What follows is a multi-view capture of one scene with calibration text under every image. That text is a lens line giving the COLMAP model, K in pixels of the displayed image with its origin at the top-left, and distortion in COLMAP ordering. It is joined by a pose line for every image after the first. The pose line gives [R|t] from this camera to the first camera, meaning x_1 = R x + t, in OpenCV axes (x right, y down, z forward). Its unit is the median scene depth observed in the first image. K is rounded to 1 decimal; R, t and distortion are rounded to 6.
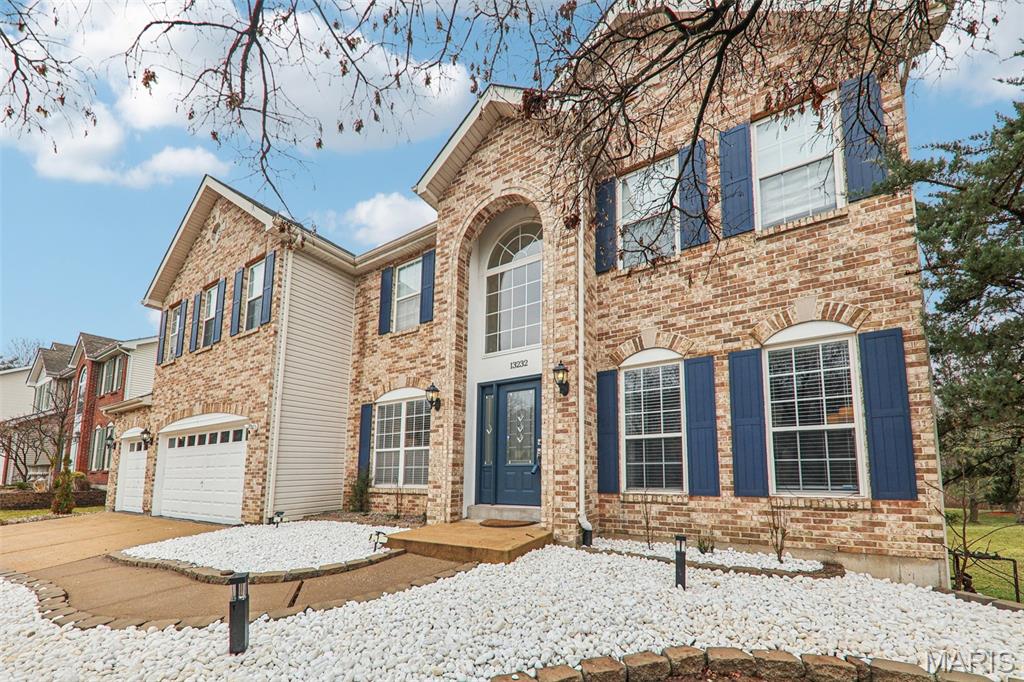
lens RADIAL K [[346.3, 0, 512.0], [0, 346.3, 341.0], [0, 0, 1]] dist [0.001320, -0.000016]
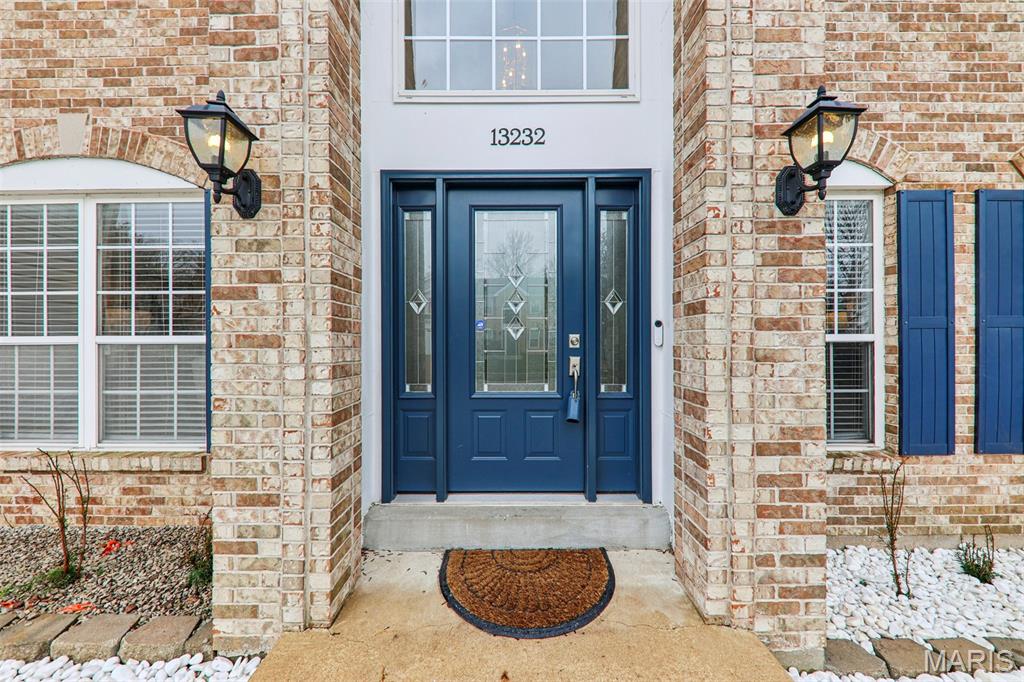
lens RADIAL K [[345.3, 0, 512.3], [0, 345.3, 321.6], [0, 0, 1]] dist [0.001362, -0.001820]
pose [[0.853554, 0.036731, 0.519707, -0.207708], [-0.183992, 0.954490, 0.234724, 0.208873], [-0.487434, -0.295972, 0.821468, 0.785051]]
